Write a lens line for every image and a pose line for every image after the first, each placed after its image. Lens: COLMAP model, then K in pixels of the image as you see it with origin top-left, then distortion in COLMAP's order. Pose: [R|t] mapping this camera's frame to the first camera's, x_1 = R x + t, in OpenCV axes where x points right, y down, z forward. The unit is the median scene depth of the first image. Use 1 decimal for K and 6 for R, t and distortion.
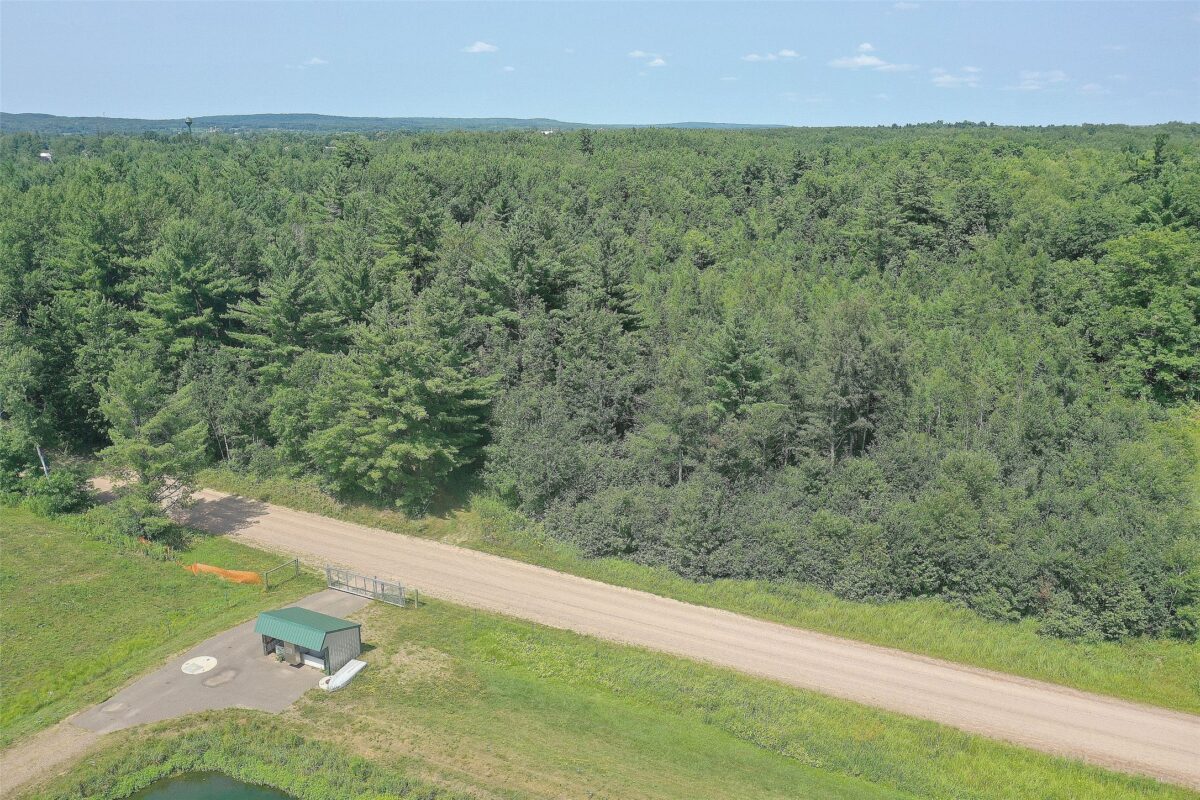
lens RADIAL K [[952.6, 0, 596.8], [0, 952.6, 400.0], [0, 0, 1]] dist [0.003871, 0.002174]
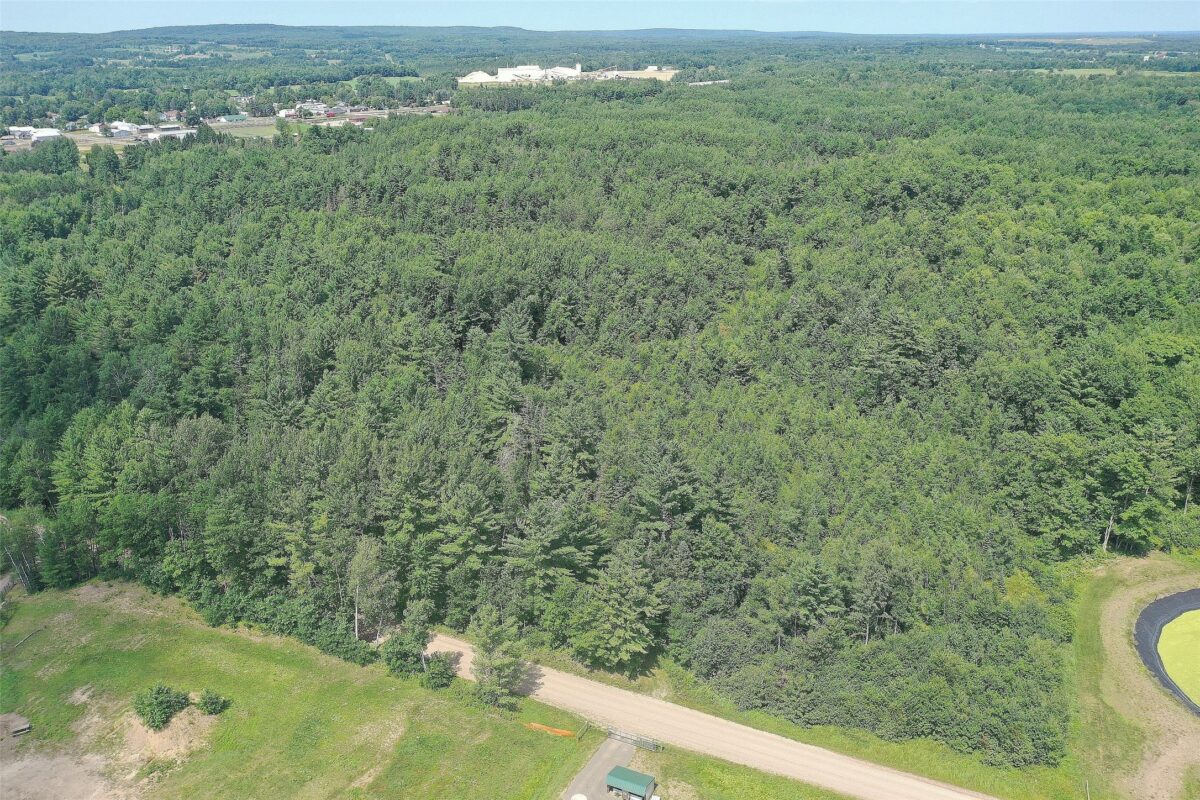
lens RADIAL K [[952.6, 0, 596.8], [0, 952.6, 400.0], [0, 0, 1]] dist [0.003871, 0.002174]
pose [[0.999349, -0.016251, 0.032207, -0.304808], [0.013191, 0.995575, 0.093044, -0.549041], [-0.033577, -0.092559, 0.995141, -0.691247]]
